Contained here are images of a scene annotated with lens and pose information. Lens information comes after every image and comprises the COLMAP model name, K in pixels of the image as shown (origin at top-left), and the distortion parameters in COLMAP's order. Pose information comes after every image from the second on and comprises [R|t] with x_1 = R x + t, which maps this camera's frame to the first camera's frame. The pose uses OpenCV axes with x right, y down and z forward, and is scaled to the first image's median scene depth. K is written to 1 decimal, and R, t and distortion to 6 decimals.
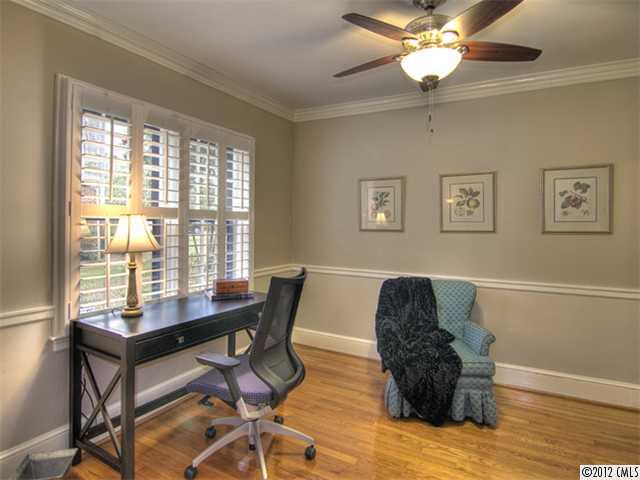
lens RADIAL K [[344.9, 0, 320.3], [0, 344.9, 218.0], [0, 0, 1]] dist [0.000859, -0.000147]
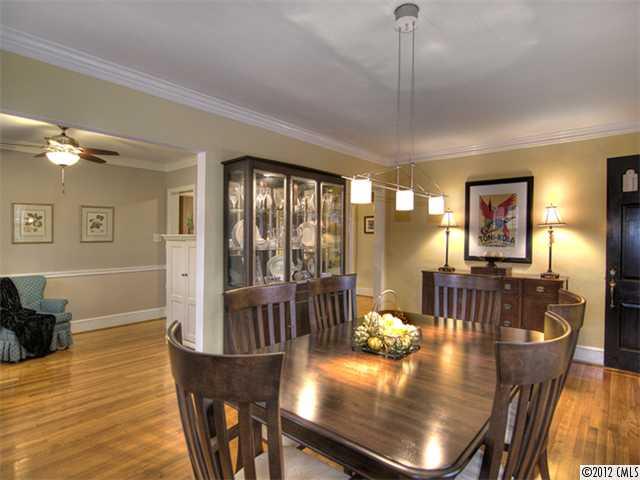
lens RADIAL K [[372.4, 0, 320.0], [0, 372.4, 240.0], [0, 0, 1]] dist [-0.001083, -0.000810]
pose [[0.203295, -0.015862, 0.978989, -0.912300], [-0.014518, 0.999710, 0.019212, -0.021781], [-0.979010, -0.018119, 0.203005, -0.542999]]
